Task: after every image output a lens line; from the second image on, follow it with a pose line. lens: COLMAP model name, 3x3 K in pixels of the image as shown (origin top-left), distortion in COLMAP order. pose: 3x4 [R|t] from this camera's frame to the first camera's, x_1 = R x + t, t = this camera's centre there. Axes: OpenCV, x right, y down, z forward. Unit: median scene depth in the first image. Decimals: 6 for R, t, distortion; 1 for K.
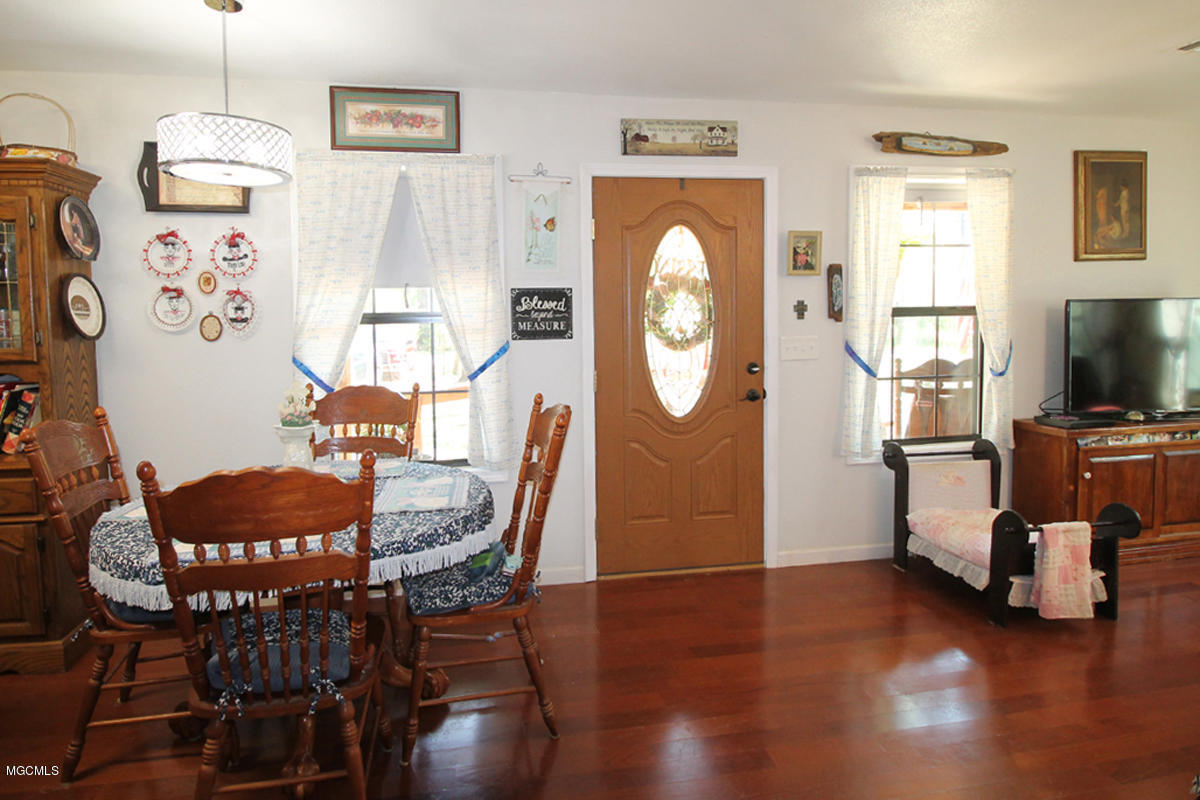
lens RADIAL K [[654.5, 0, 551.1], [0, 654.5, 344.9], [0, 0, 1]] dist [-0.003639, -0.008193]
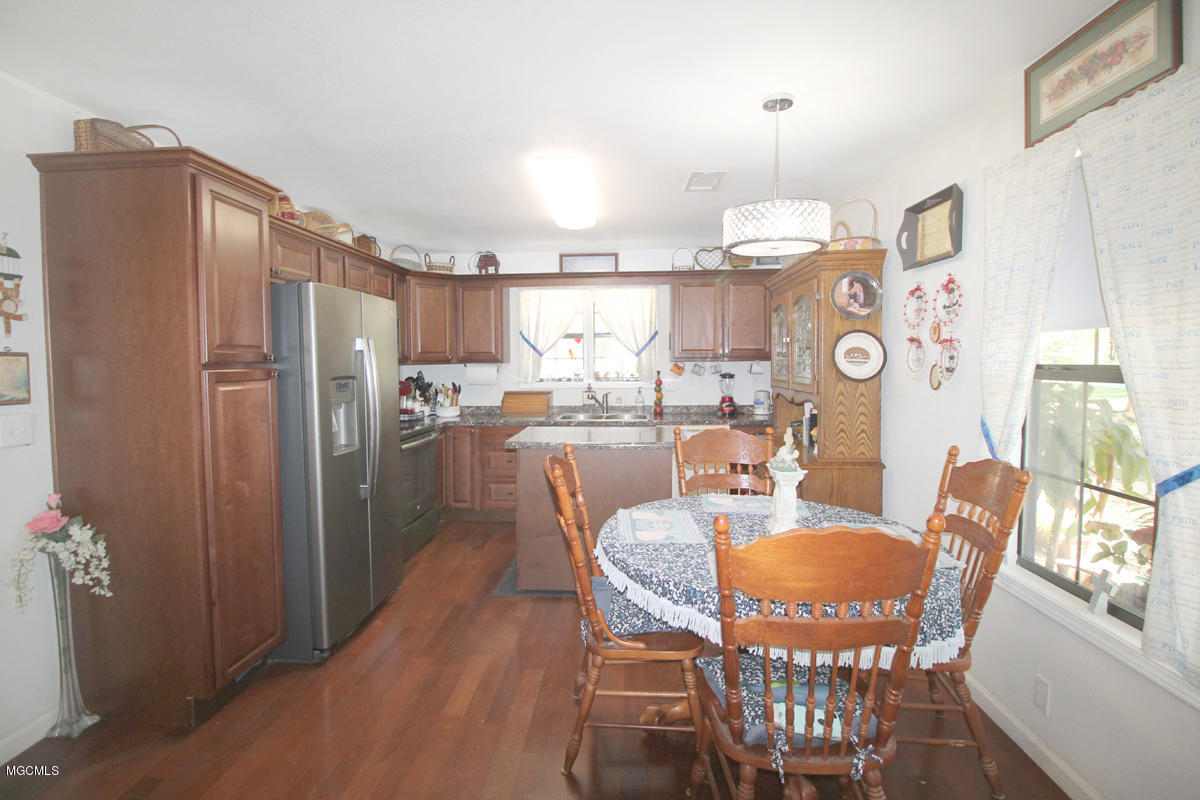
lens RADIAL K [[561.0, 0, 596.1], [0, 561.0, 389.6], [0, 0, 1]] dist [-0.004319, -0.010086]
pose [[-0.218965, 0.064973, -0.973567, 0.400651], [-0.041458, 0.996260, 0.075812, -0.045699], [0.974852, 0.056962, -0.215452, 0.620278]]
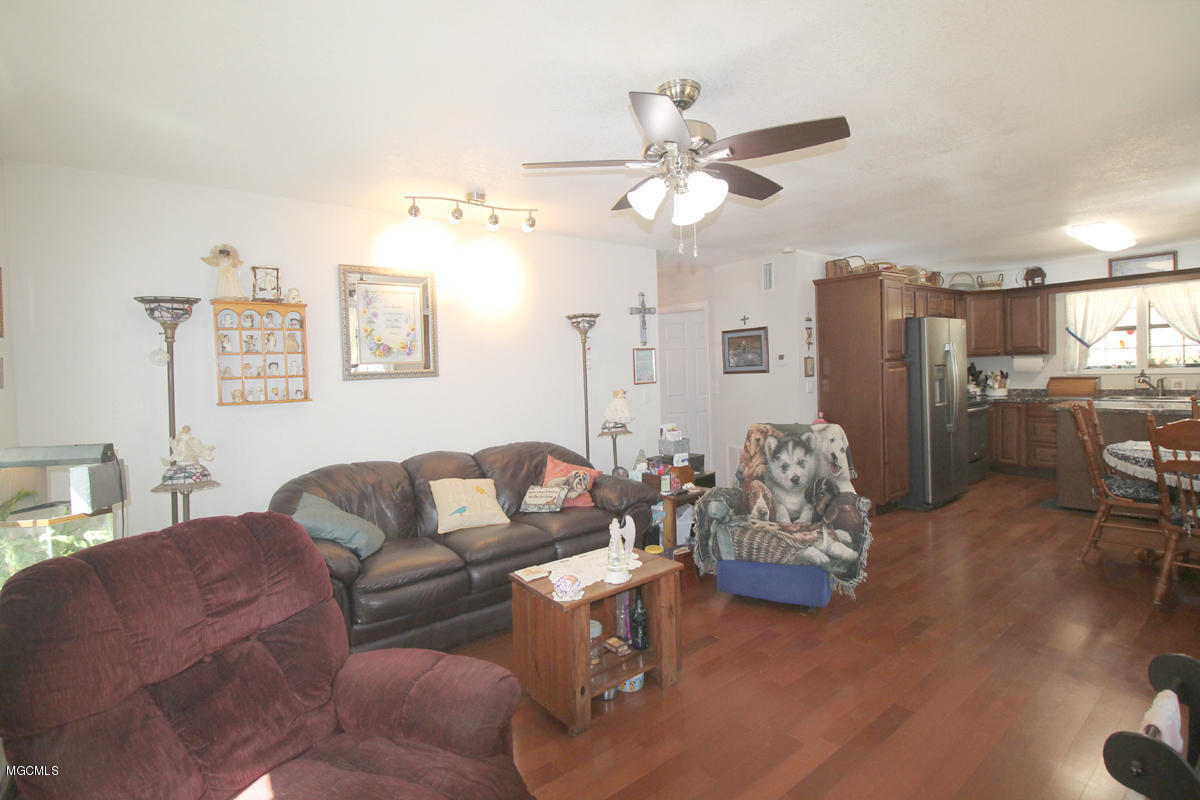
lens RADIAL K [[561.0, 0, 587.8], [0, 561.0, 385.1], [0, 0, 1]] dist [-0.004319, -0.010086]
pose [[-0.883191, 0.059816, -0.465184, 1.288461], [0.023296, 0.996205, 0.083866, -0.084638], [0.468435, 0.063233, -0.881232, 1.002839]]
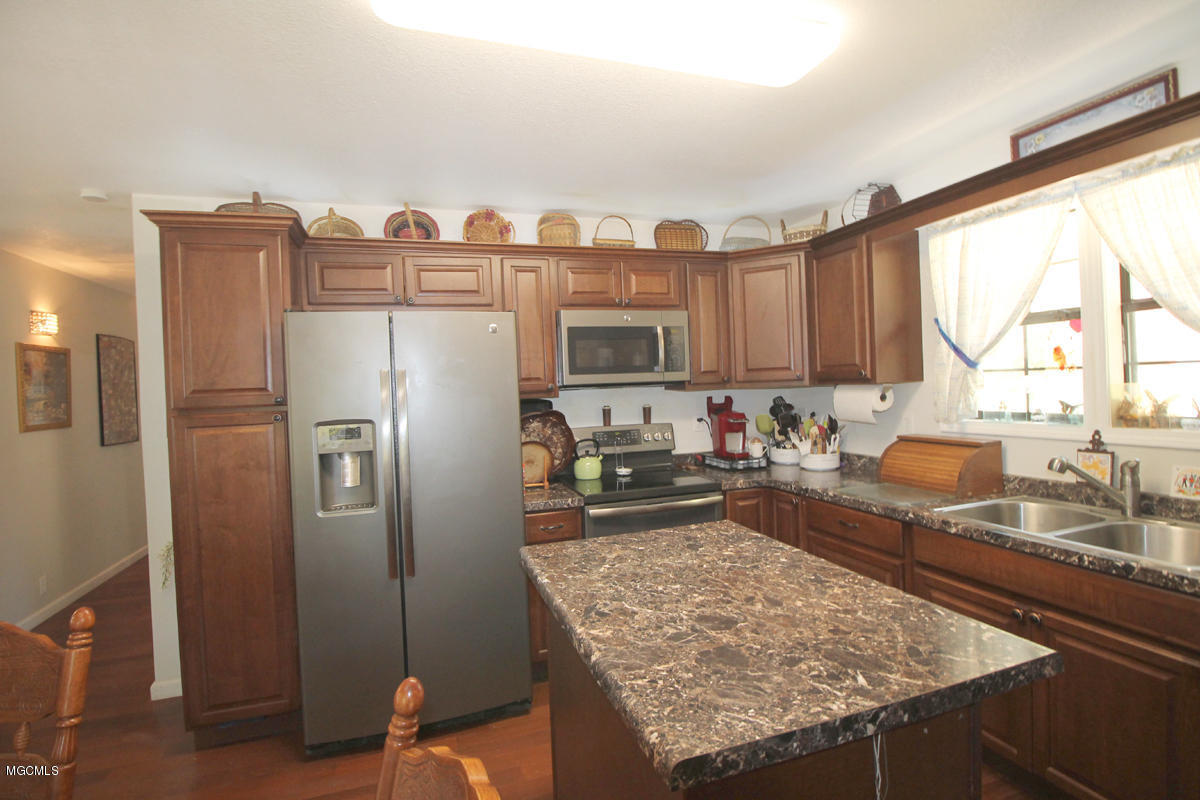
lens RADIAL K [[561.0, 0, 597.3], [0, 561.0, 389.9], [0, 0, 1]] dist [-0.004319, -0.010086]
pose [[-0.984210, 0.054227, -0.168496, -0.514381], [0.043637, 0.996869, 0.065934, -0.053873], [0.171544, 0.057540, -0.983495, 0.779329]]
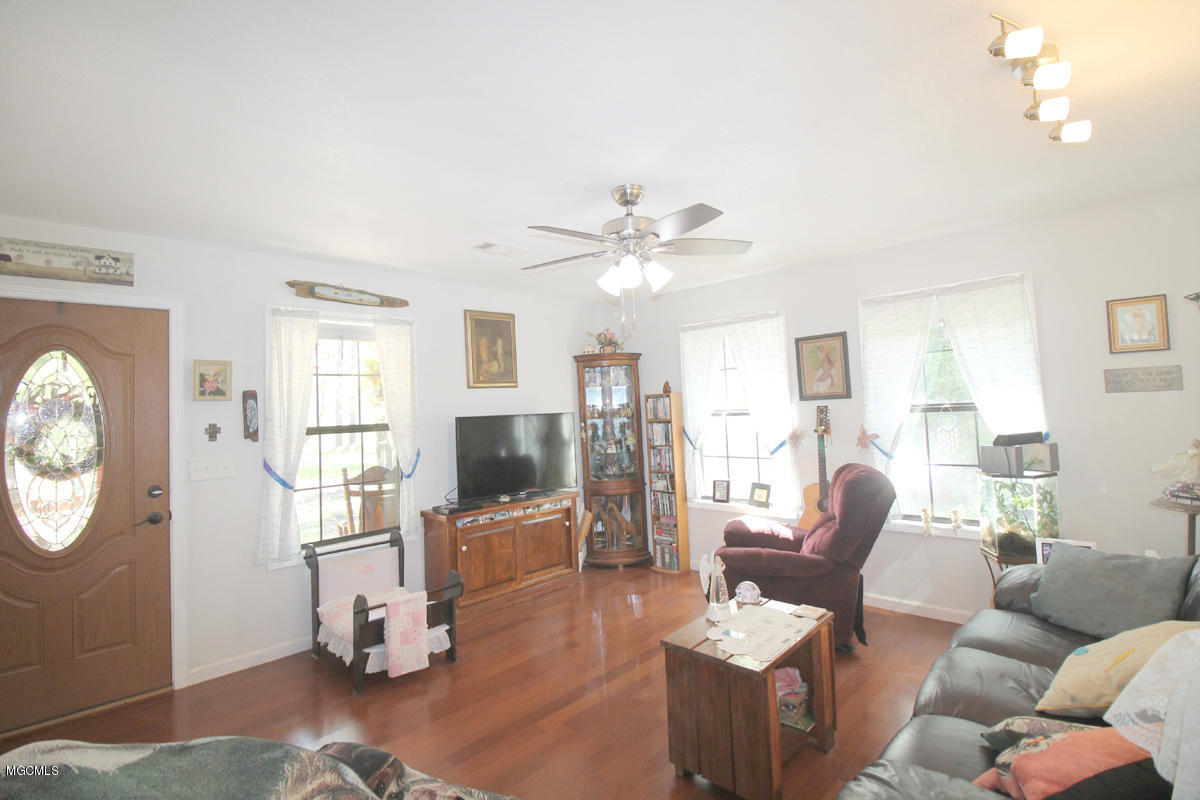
lens RADIAL K [[561.0, 0, 593.2], [0, 561.0, 384.4], [0, 0, 1]] dist [-0.004319, -0.010086]
pose [[0.805955, 0.013394, 0.591826, 0.361591], [0.051732, 0.994326, -0.092953, -0.014878], [-0.589713, 0.105533, 0.800688, -0.122229]]
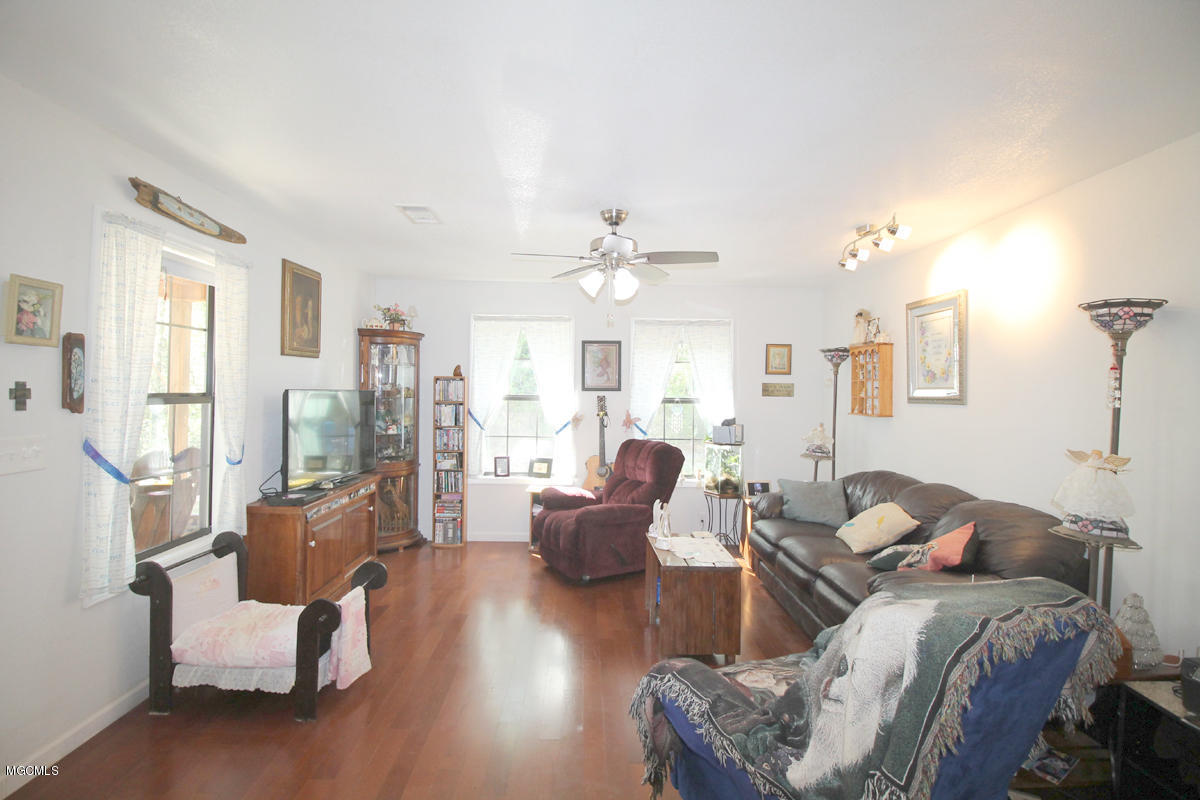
lens RADIAL K [[561.0, 0, 596.0], [0, 561.0, 386.2], [0, 0, 1]] dist [-0.004319, -0.010086]
pose [[0.140416, 0.028917, 0.989670, -0.092243], [0.027784, 0.999065, -0.033133, -0.030970], [-0.989703, 0.032149, 0.139481, 0.369721]]
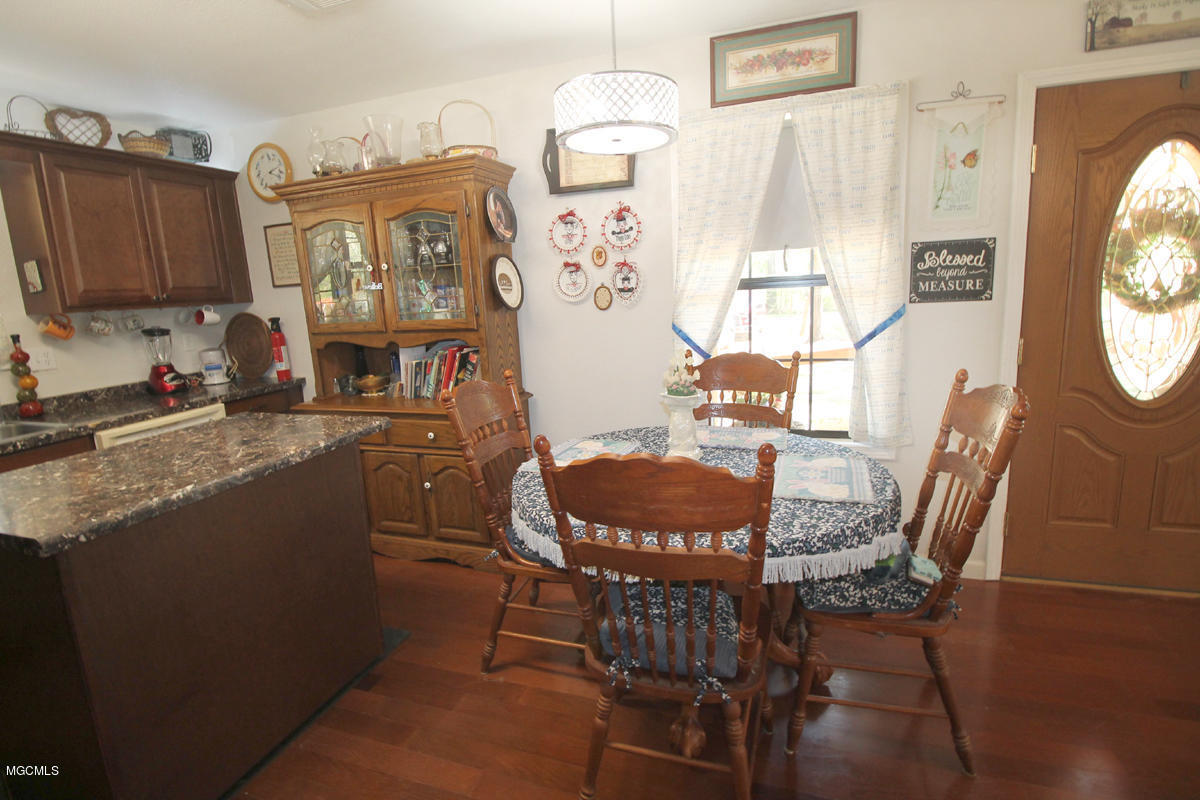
lens RADIAL K [[561.0, 0, 591.9], [0, 561.0, 389.5], [0, 0, 1]] dist [-0.004319, -0.010086]
pose [[0.879637, 0.051200, -0.472882, -0.072657], [0.016421, 0.990328, 0.137770, -0.003142], [0.475363, -0.128952, 0.870288, 0.131564]]
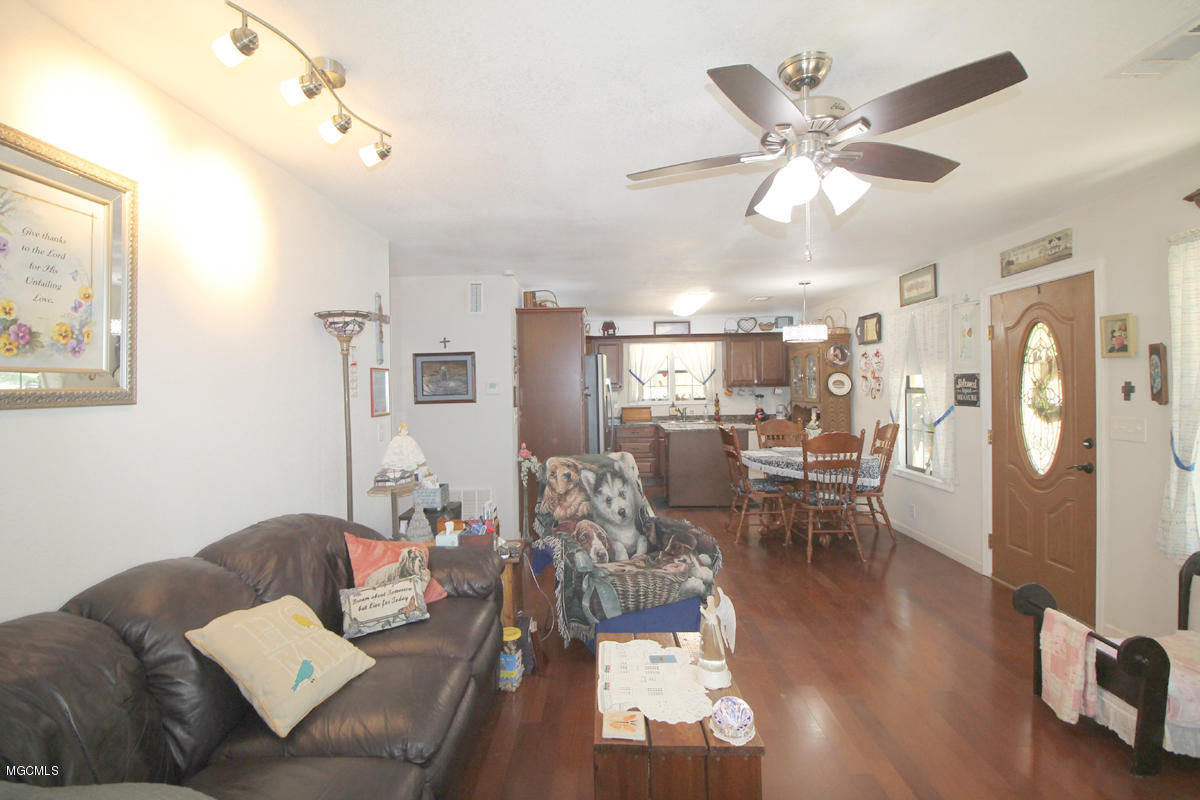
lens RADIAL K [[561.0, 0, 589.8], [0, 561.0, 391.5], [0, 0, 1]] dist [-0.004319, -0.010086]
pose [[-0.197621, 0.023661, -0.979993, 1.463451], [-0.032253, 0.999010, 0.030624, -0.055248], [0.979748, 0.037660, -0.196663, 0.378225]]
